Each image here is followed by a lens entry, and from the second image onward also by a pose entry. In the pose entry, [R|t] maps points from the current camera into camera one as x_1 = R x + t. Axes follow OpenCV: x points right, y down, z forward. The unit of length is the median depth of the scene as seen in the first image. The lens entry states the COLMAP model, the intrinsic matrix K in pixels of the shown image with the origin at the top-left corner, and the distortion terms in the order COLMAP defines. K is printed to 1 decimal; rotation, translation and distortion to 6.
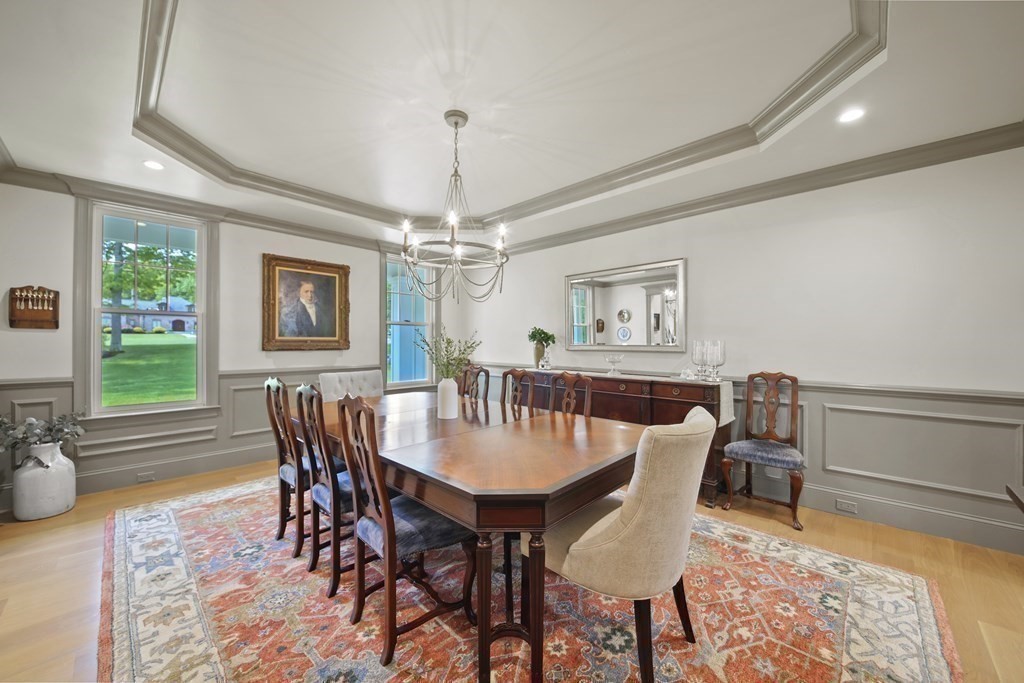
lens RADIAL K [[379.8, 0, 505.1], [0, 379.8, 342.3], [0, 0, 1]] dist [-0.001219, -0.000234]
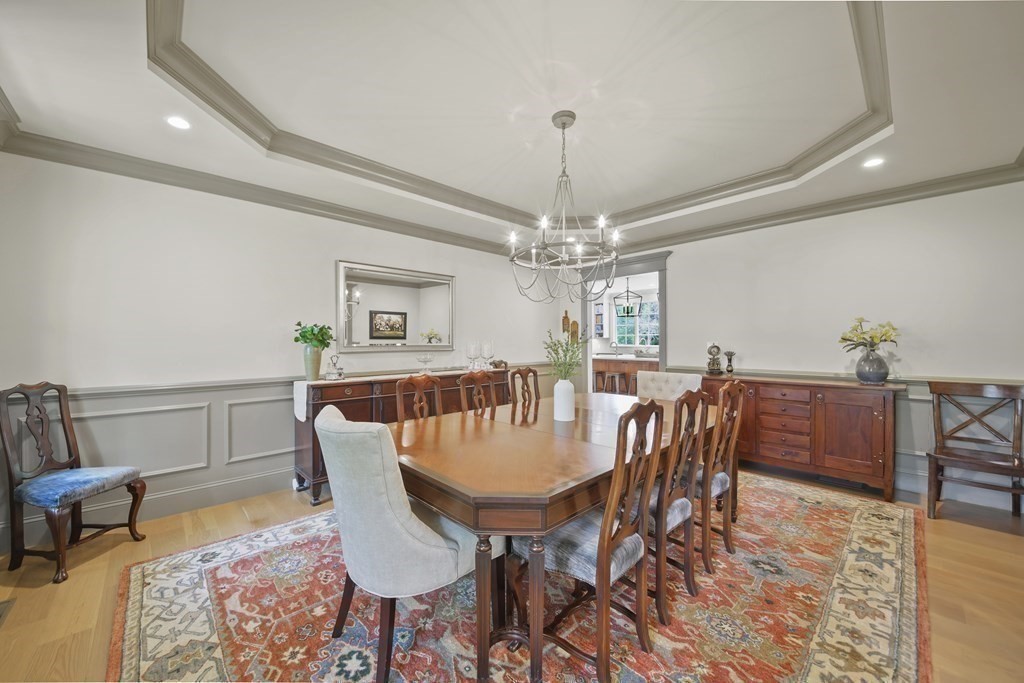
lens RADIAL K [[379.8, 0, 505.1], [0, 379.8, 341.4], [0, 0, 1]] dist [-0.001219, -0.000234]
pose [[0.056259, 0.000977, 0.998416, -1.047932], [0.003787, 0.999992, -0.001192, -0.002725], [-0.998409, 0.003848, 0.056255, 1.010539]]
